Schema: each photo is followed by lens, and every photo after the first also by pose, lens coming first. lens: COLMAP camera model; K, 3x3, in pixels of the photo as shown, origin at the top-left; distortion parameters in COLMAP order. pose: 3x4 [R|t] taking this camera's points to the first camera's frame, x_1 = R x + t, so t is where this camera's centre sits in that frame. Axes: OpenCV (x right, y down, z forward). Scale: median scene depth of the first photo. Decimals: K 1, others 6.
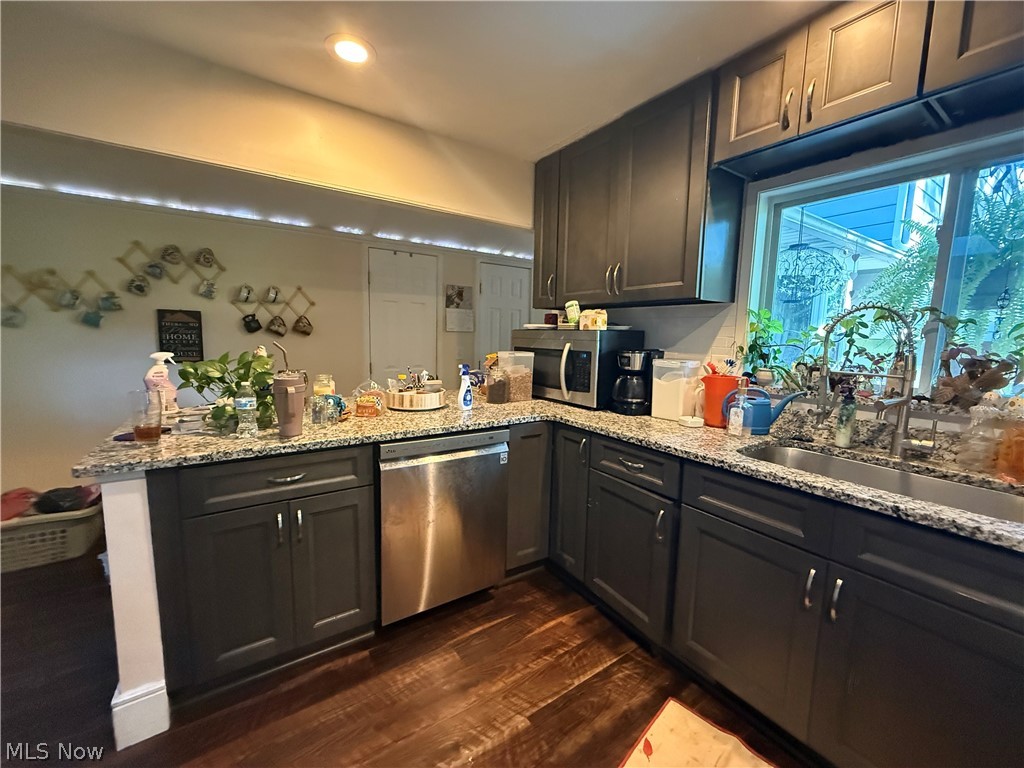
lens RADIAL K [[412.3, 0, 511.2], [0, 412.3, 382.9], [0, 0, 1]] dist [0.000171, -0.000132]
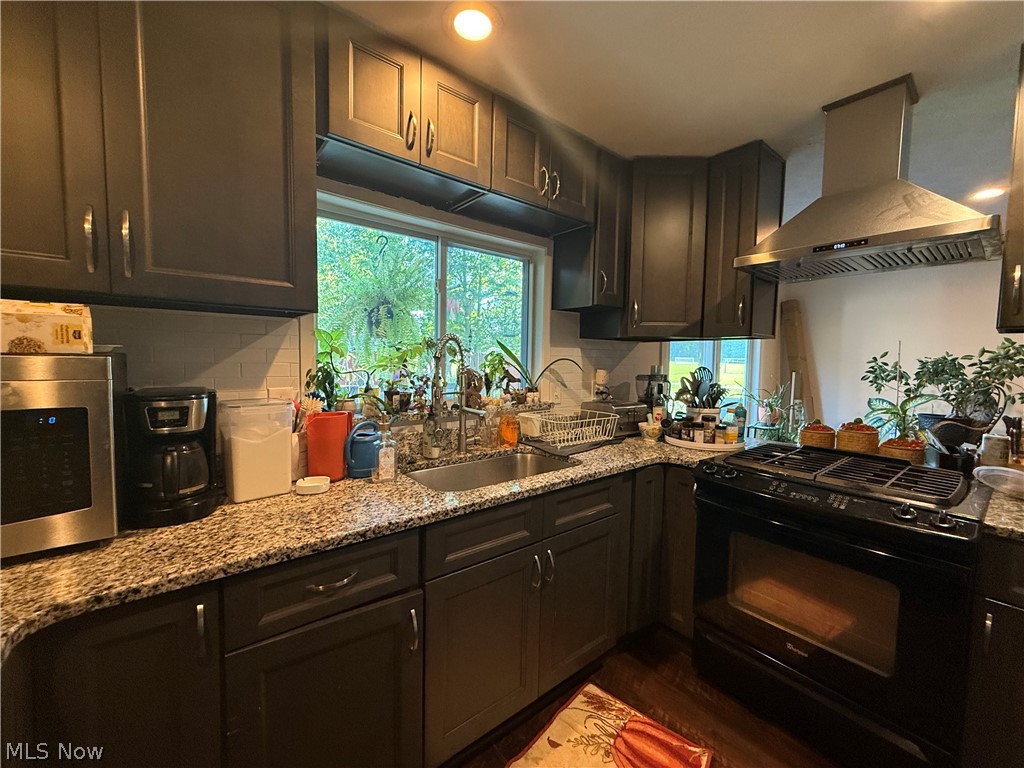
lens RADIAL K [[412.3, 0, 511.3], [0, 412.3, 385.0], [0, 0, 1]] dist [0.000171, -0.000132]
pose [[-0.080483, -0.080692, 0.993484, -0.356975], [0.102569, 0.990756, 0.088779, -0.134832], [-0.991465, 0.109046, -0.071463, 0.907543]]
